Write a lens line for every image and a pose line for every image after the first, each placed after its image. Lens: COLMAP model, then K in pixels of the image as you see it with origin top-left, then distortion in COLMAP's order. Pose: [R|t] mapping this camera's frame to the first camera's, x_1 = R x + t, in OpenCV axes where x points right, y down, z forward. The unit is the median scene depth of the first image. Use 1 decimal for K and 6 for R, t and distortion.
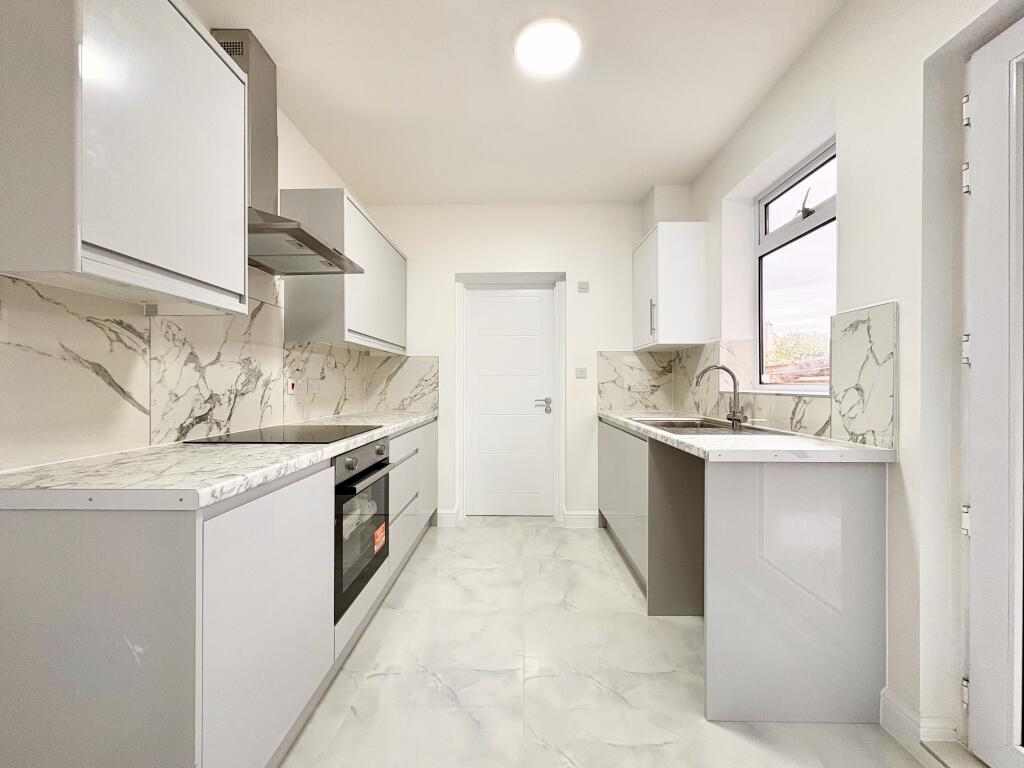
lens RADIAL K [[406.3, 0, 511.6], [0, 406.3, 386.1], [0, 0, 1]] dist [-0.001034, 0.000800]
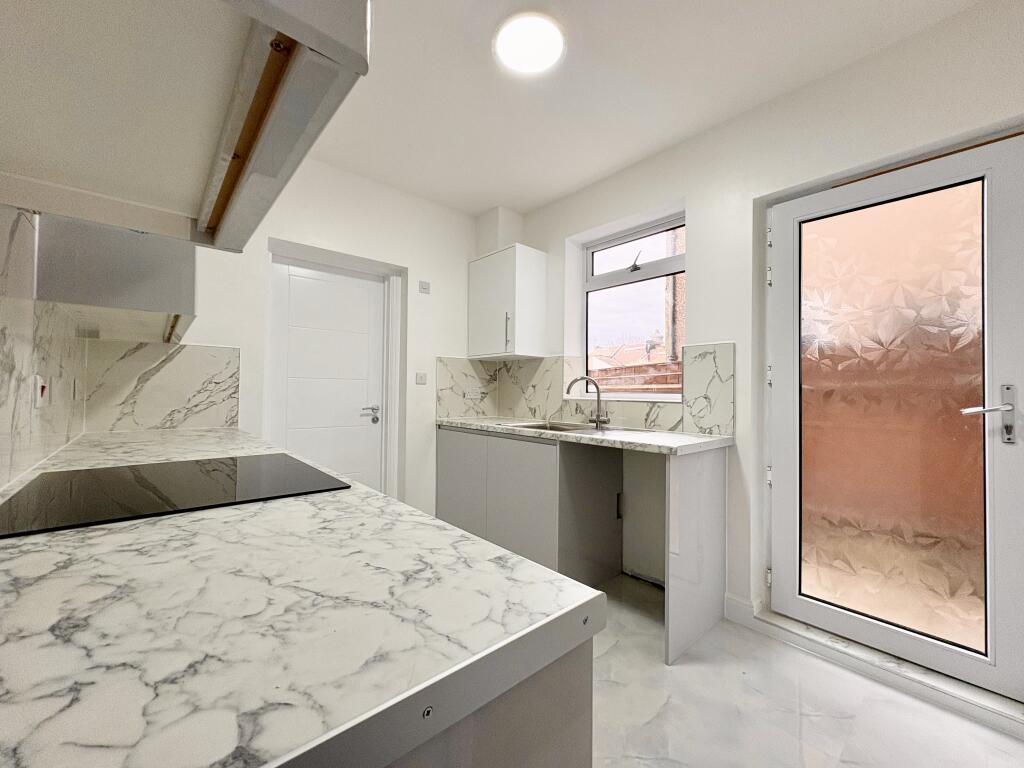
lens RADIAL K [[406.3, 0, 510.5], [0, 406.3, 387.1], [0, 0, 1]] dist [-0.001034, 0.000800]
pose [[0.739851, 0.016123, 0.672578, -0.592761], [-0.009230, 0.999862, -0.013815, -0.004082], [-0.672708, 0.004013, 0.739898, 0.331132]]
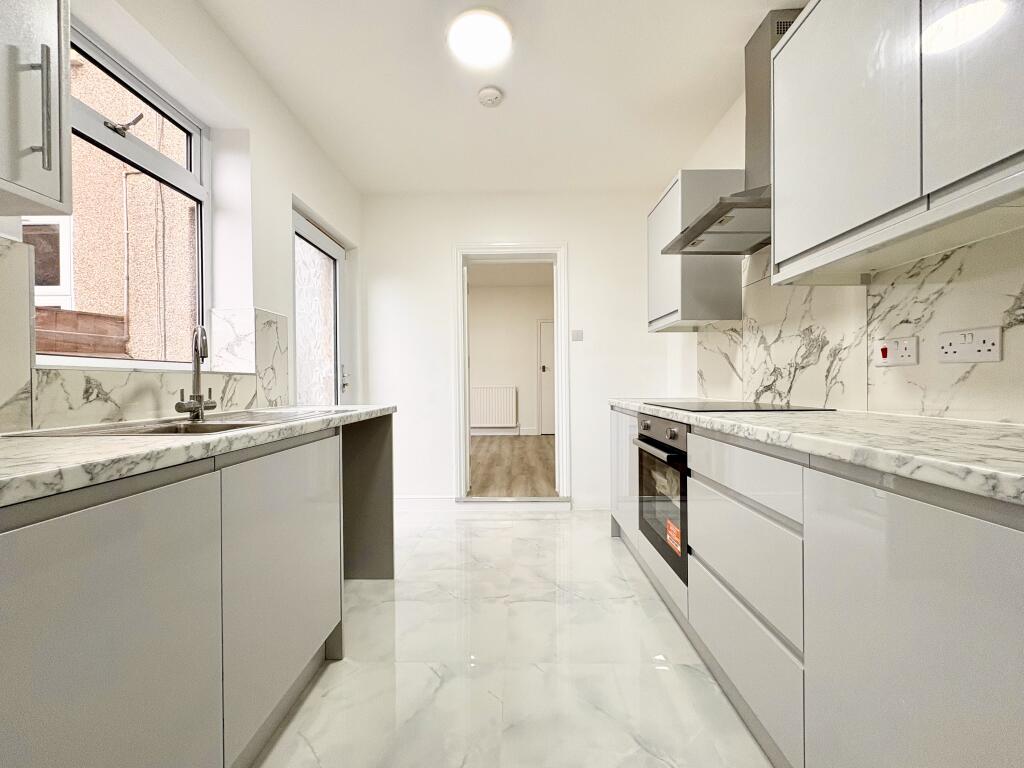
lens RADIAL K [[406.3, 0, 512.0], [0, 406.3, 381.2], [0, 0, 1]] dist [-0.001034, 0.000800]
pose [[-0.999966, 0.008222, 0.000575, 0.012801], [0.008223, 0.999965, 0.001286, 0.048829], [-0.000565, 0.001291, -0.999999, 2.107579]]
